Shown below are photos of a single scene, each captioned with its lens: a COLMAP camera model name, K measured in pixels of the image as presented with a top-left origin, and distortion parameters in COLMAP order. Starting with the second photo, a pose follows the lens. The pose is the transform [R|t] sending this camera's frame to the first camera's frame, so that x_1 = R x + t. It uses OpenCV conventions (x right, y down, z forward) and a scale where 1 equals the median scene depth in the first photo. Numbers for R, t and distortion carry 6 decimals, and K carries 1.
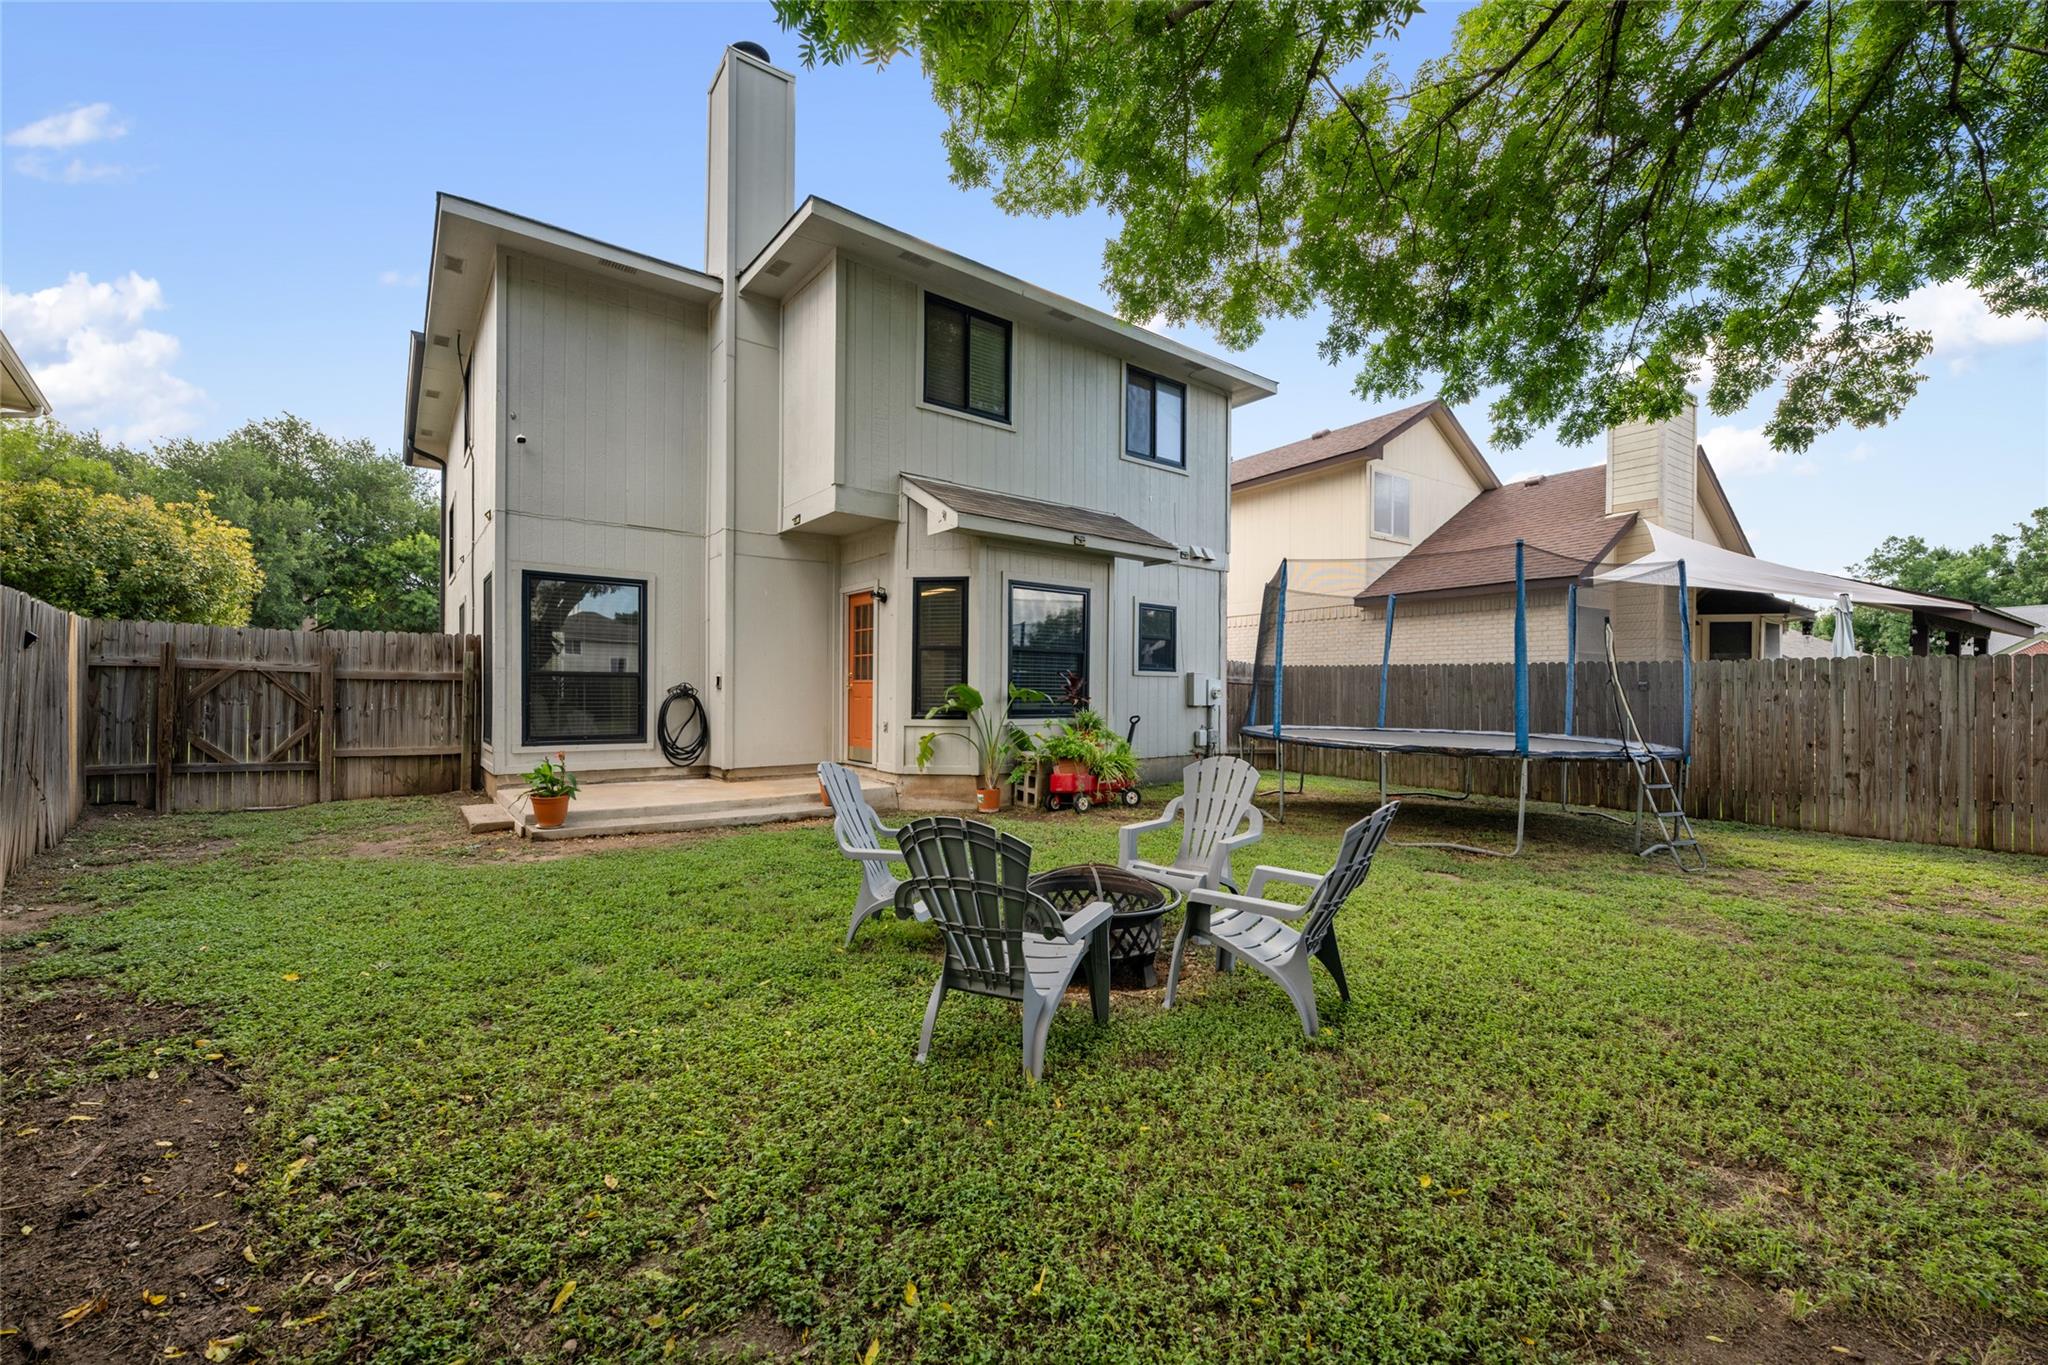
lens RADIAL K [[813.2, 0, 1023.6], [0, 813.2, 680.8], [0, 0, 1]] dist [-0.000855, -0.000355]
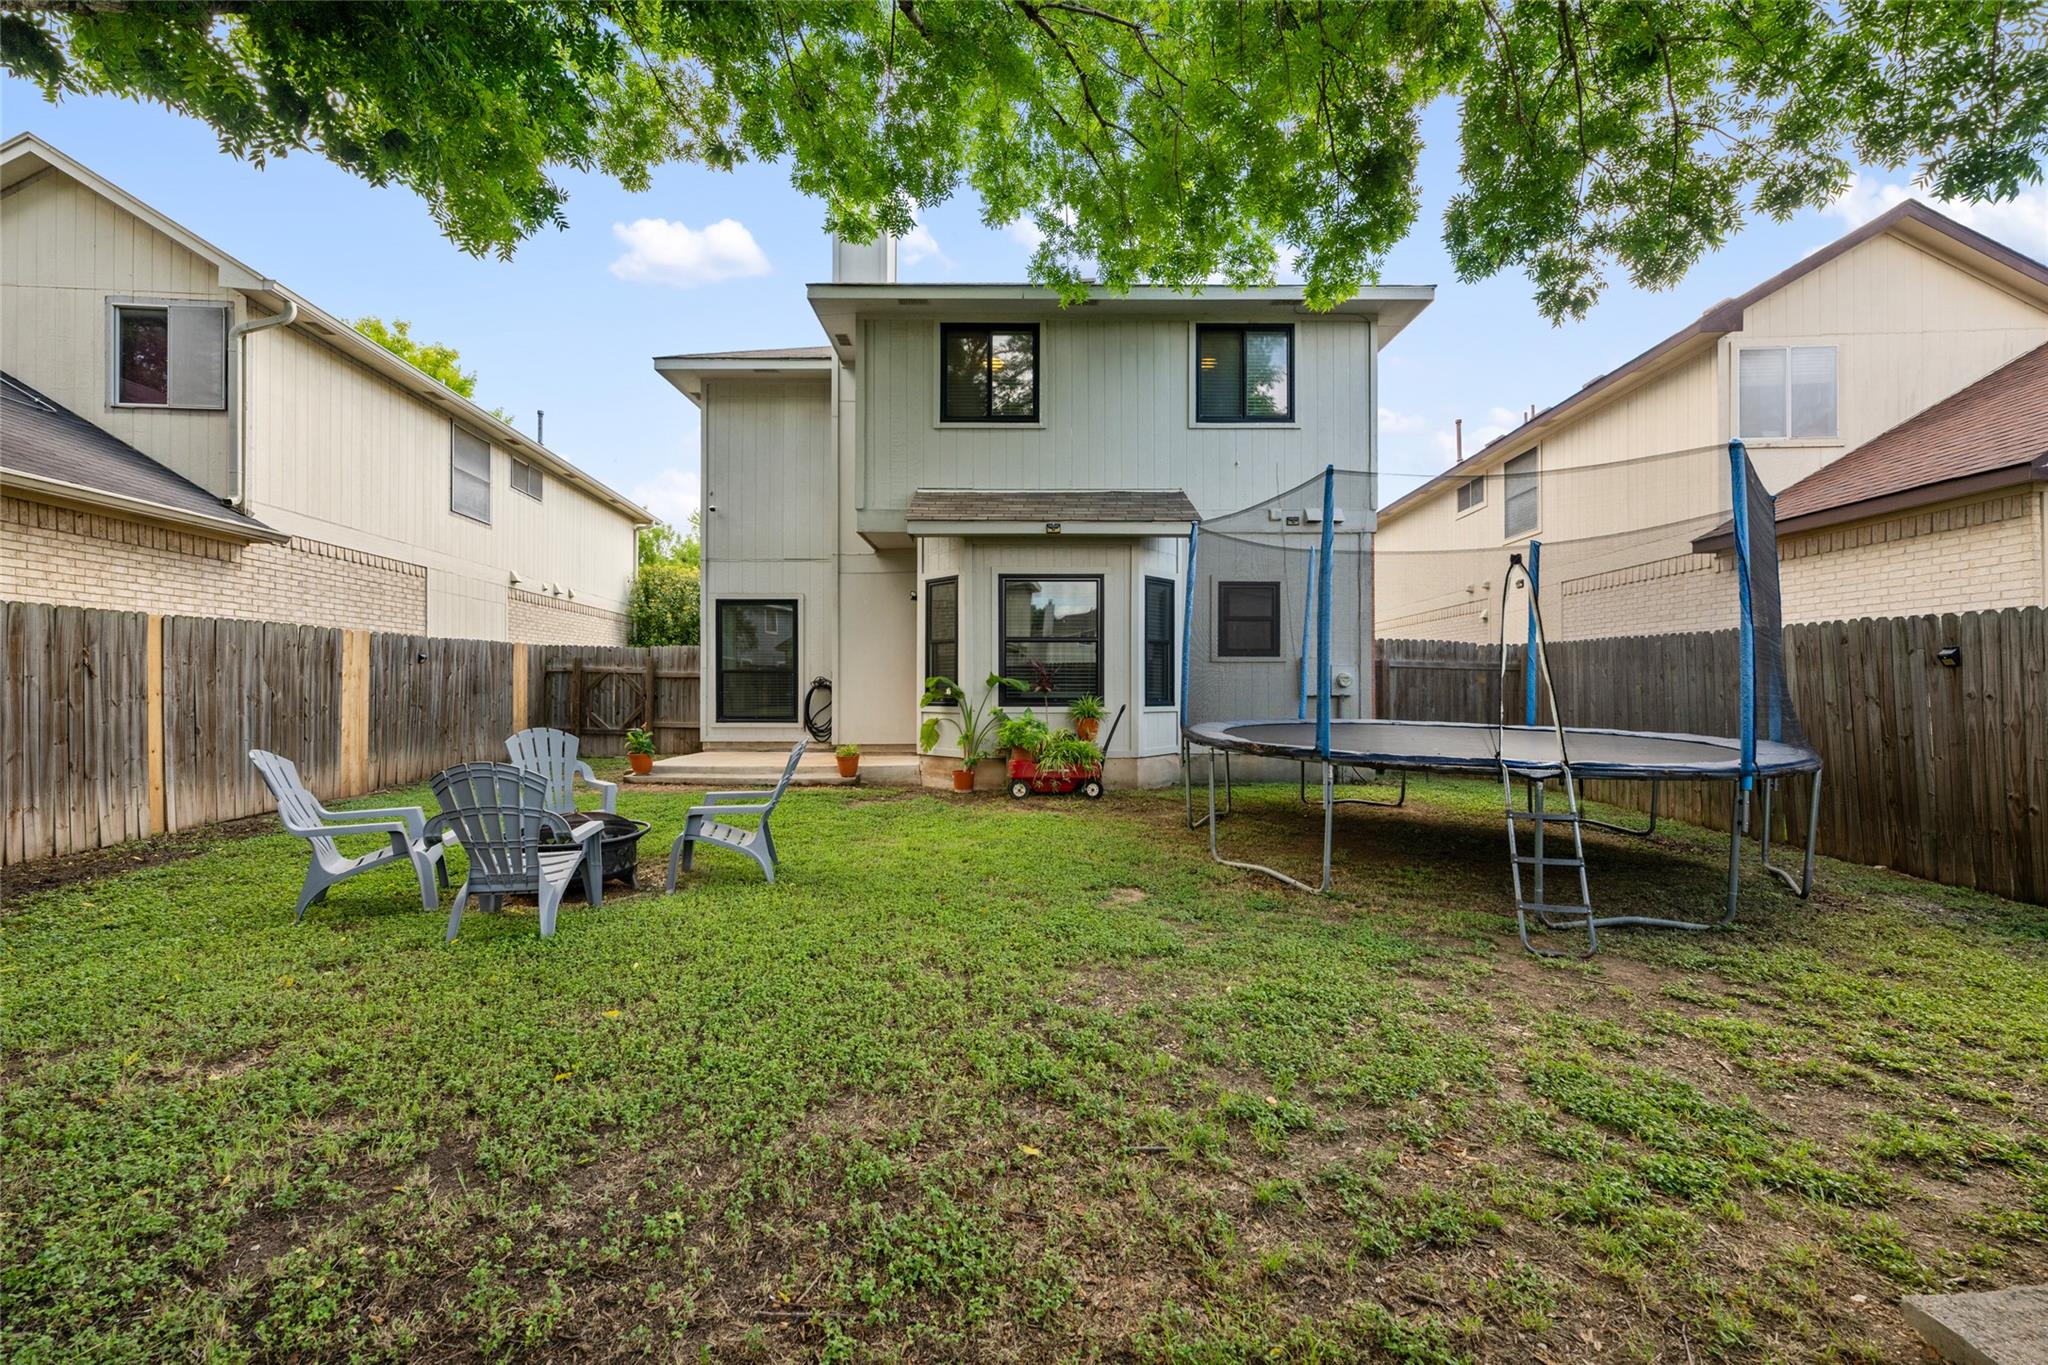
lens RADIAL K [[821.4, 0, 1025.3], [0, 821.4, 676.1], [0, 0, 1]] dist [-0.000143, 0.000241]
pose [[0.786527, -0.015336, -0.617365, 0.650910], [0.011542, 0.999882, -0.010134, 0.017859], [0.617448, 0.000845, 0.786611, 0.182940]]
